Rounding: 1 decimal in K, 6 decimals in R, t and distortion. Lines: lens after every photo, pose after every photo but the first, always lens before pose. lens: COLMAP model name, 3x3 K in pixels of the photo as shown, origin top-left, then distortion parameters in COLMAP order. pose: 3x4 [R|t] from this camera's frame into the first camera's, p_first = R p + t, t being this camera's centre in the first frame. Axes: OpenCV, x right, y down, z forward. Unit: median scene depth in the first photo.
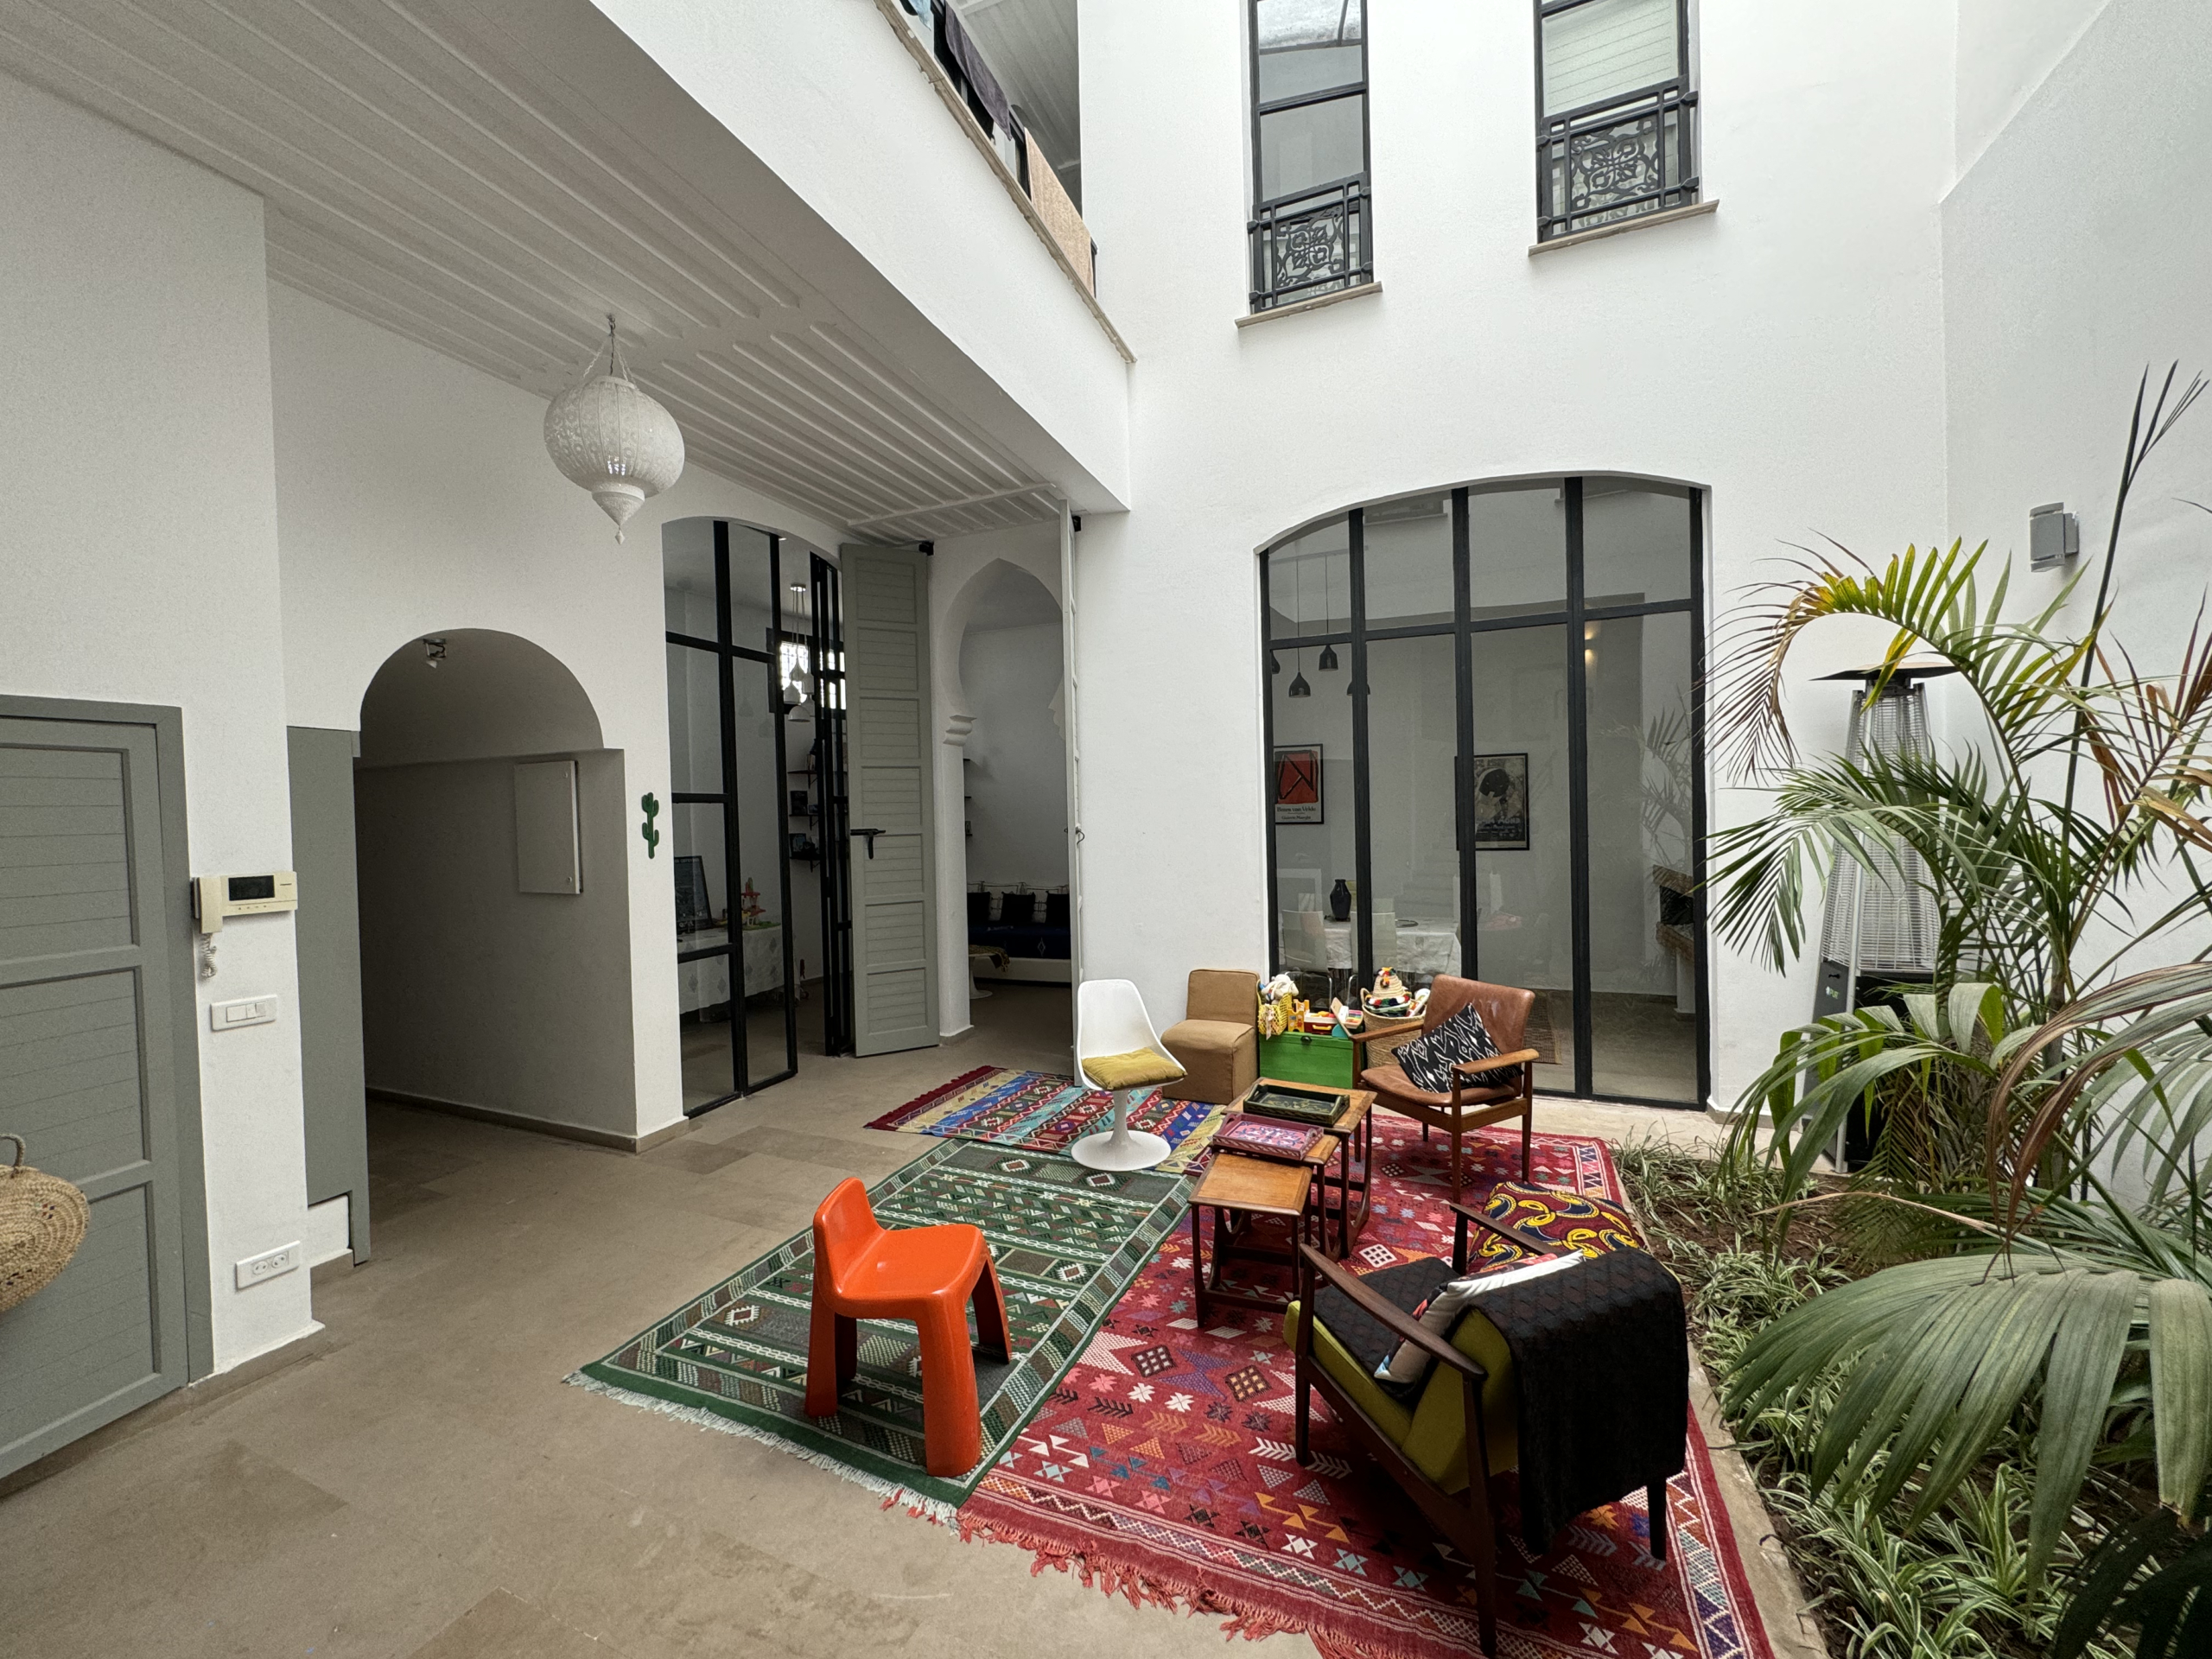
lens RADIAL K [[880.2, 0, 1105.9], [0, 880.2, 827.9], [0, 0, 1]] dist [-0.002209, 0.000256]
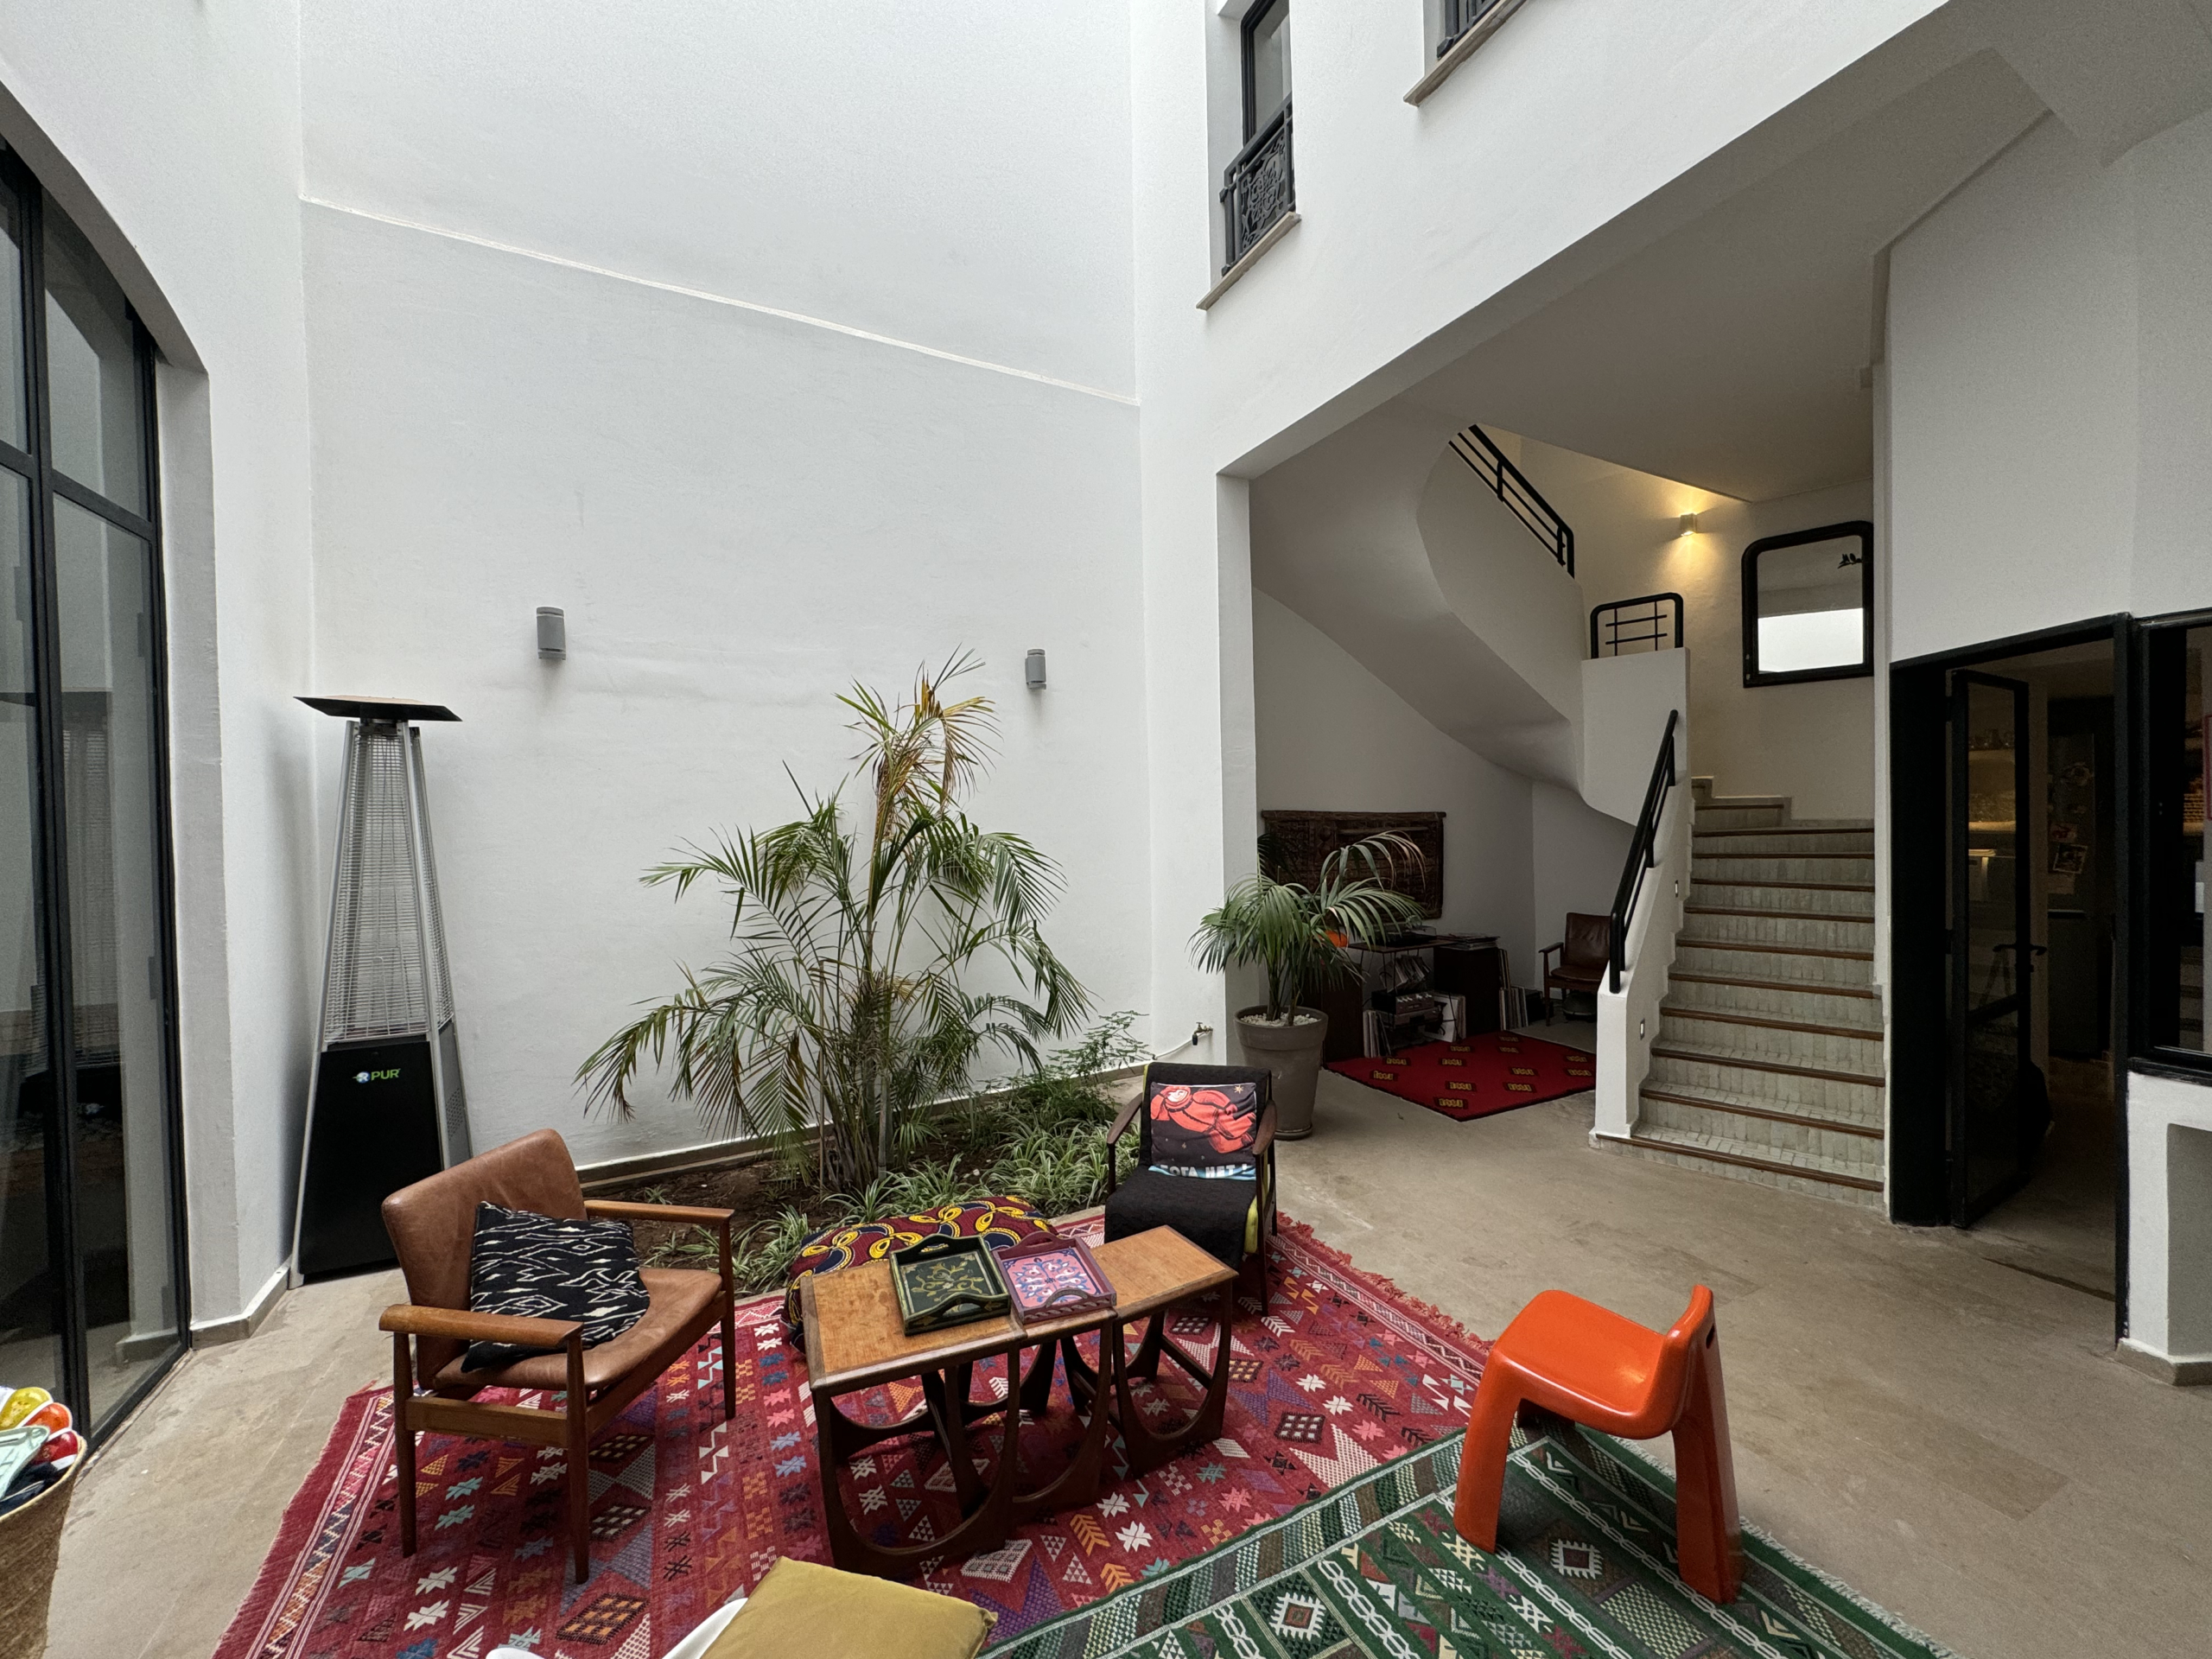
lens RADIAL K [[880.2, 0, 1104.7], [0, 880.2, 827.0], [0, 0, 1]] dist [-0.002209, 0.000256]
pose [[-0.765703, 0.029849, 0.642501, -0.278979], [0.049416, 0.998700, 0.012495, -0.029308], [-0.641293, 0.041318, -0.766183, 1.269792]]
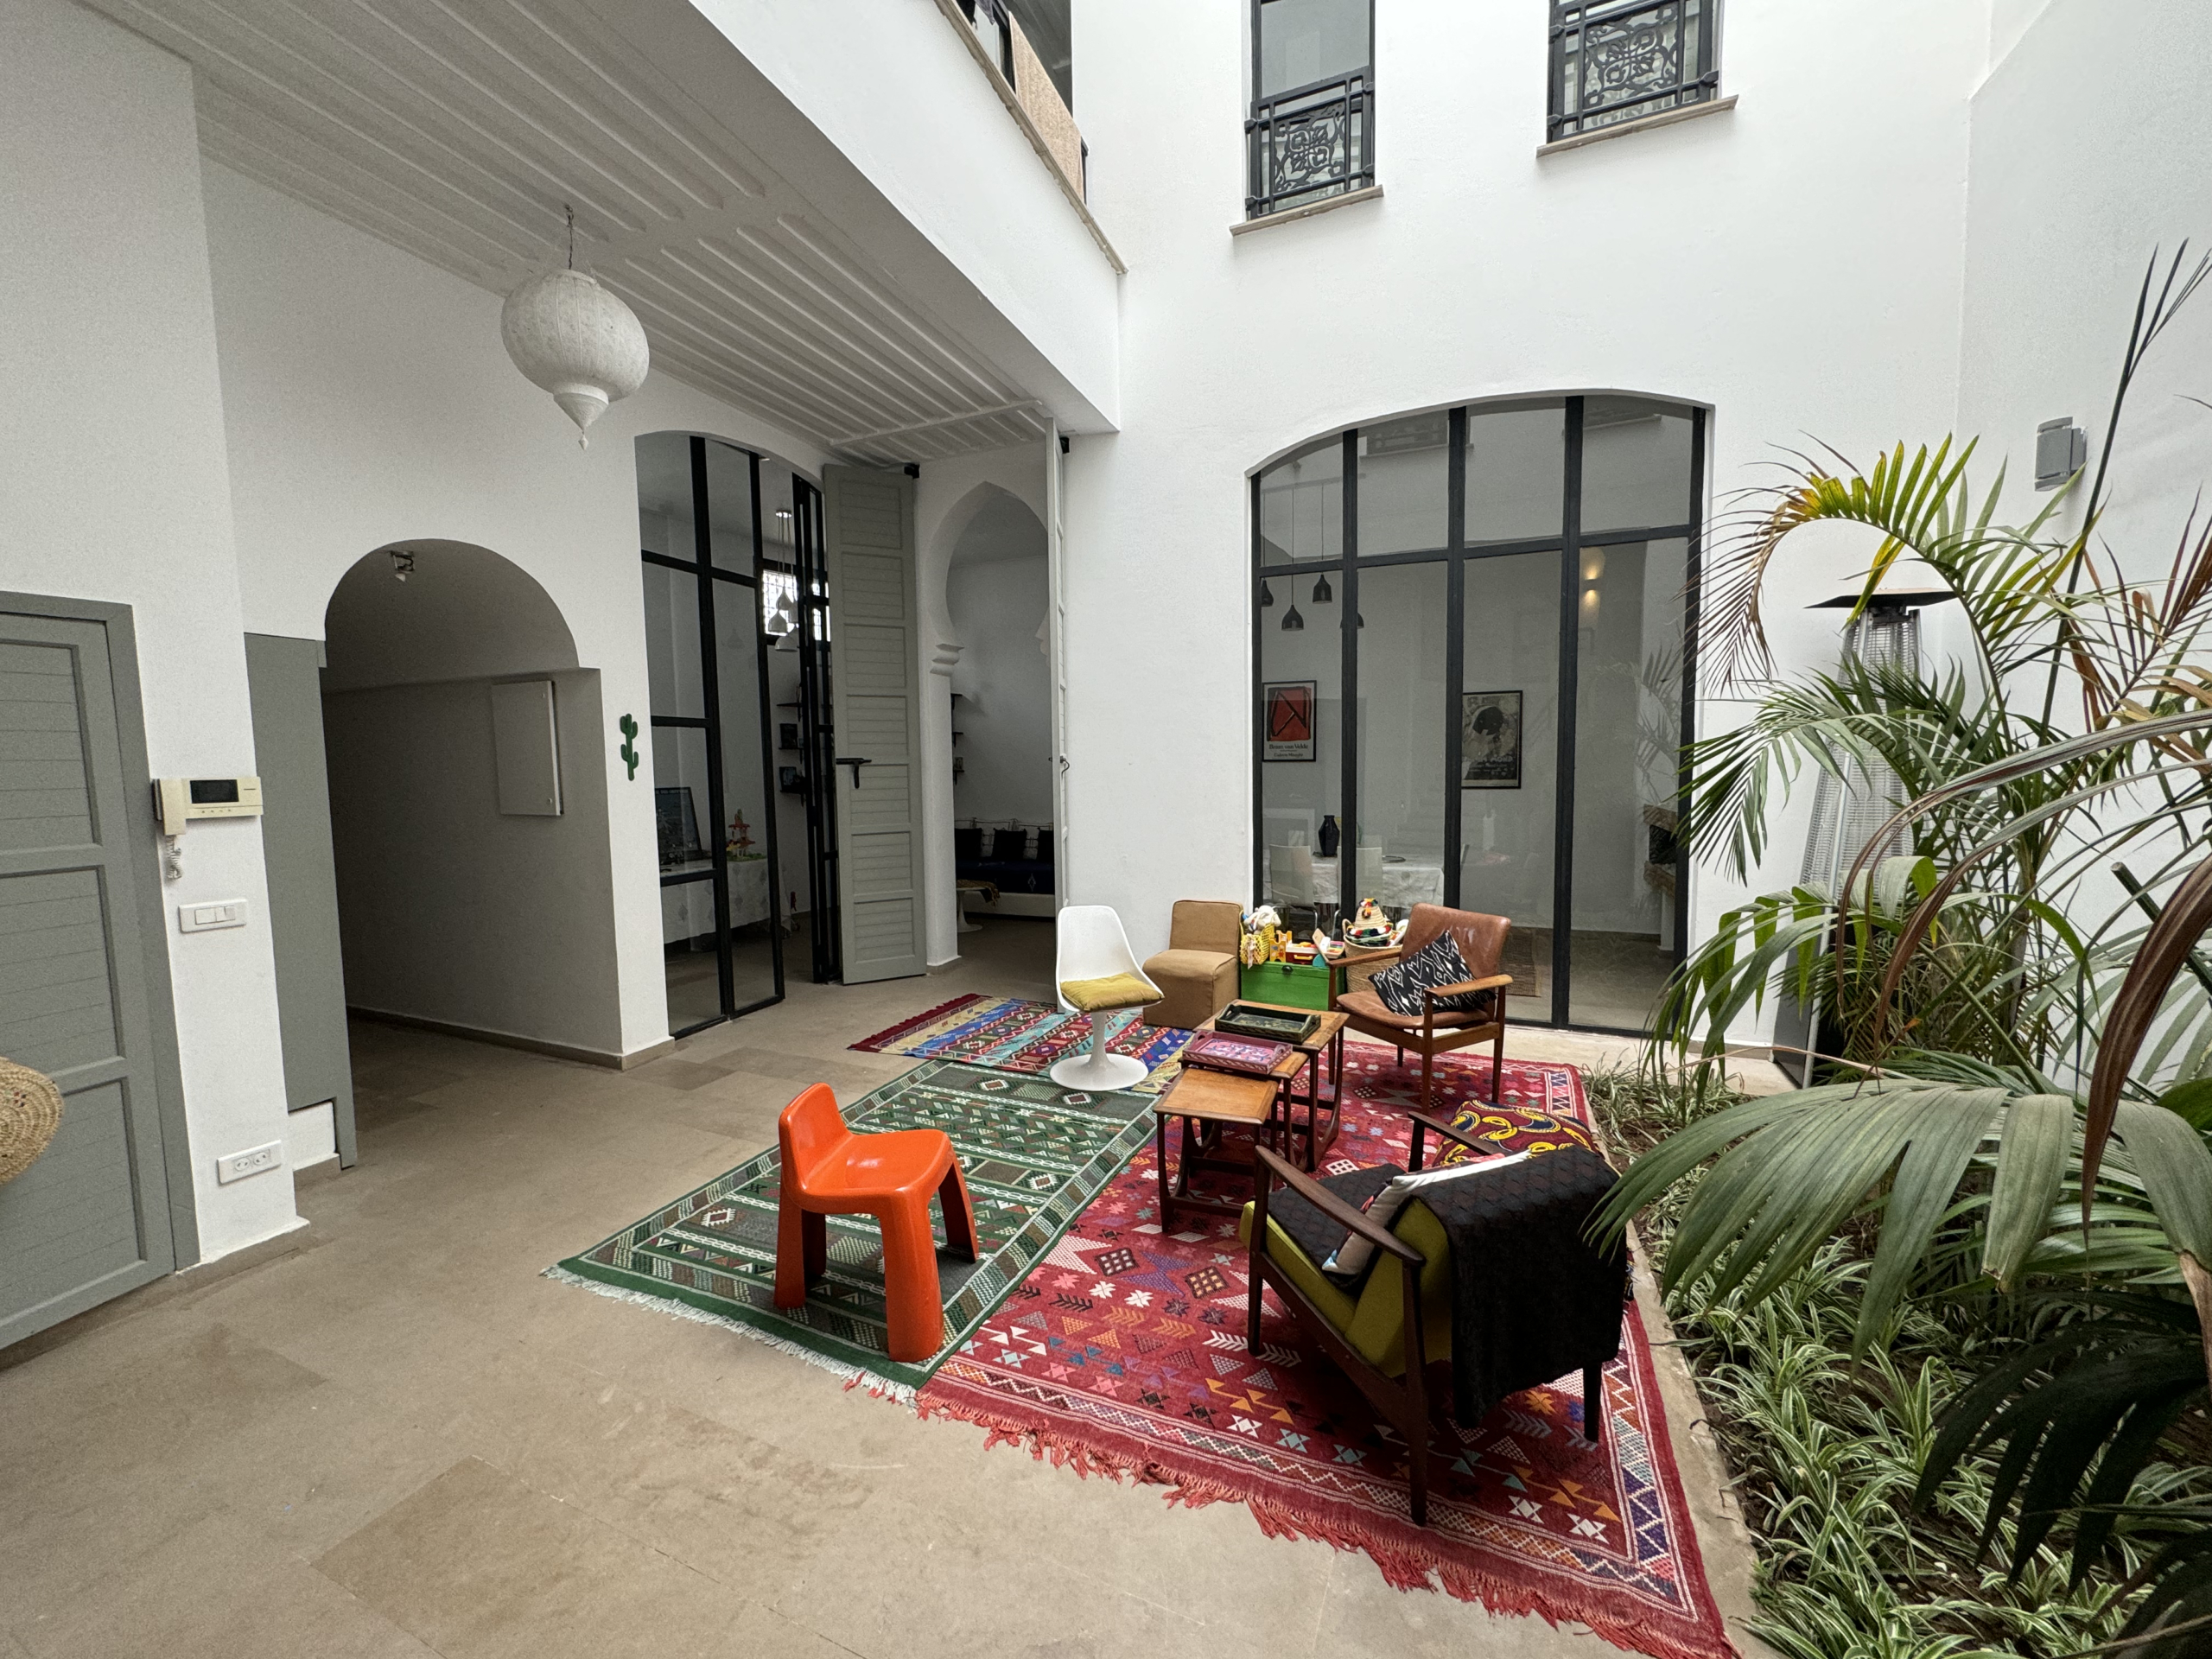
lens RADIAL K [[880.2, 0, 1105.8], [0, 880.2, 828.0], [0, 0, 1]] dist [-0.002209, 0.000256]
pose [[0.999953, 0.009555, -0.001422, 0.026897], [-0.009453, 0.998177, 0.059612, 0.028640], [0.001989, -0.059596, 0.998221, 0.004971]]
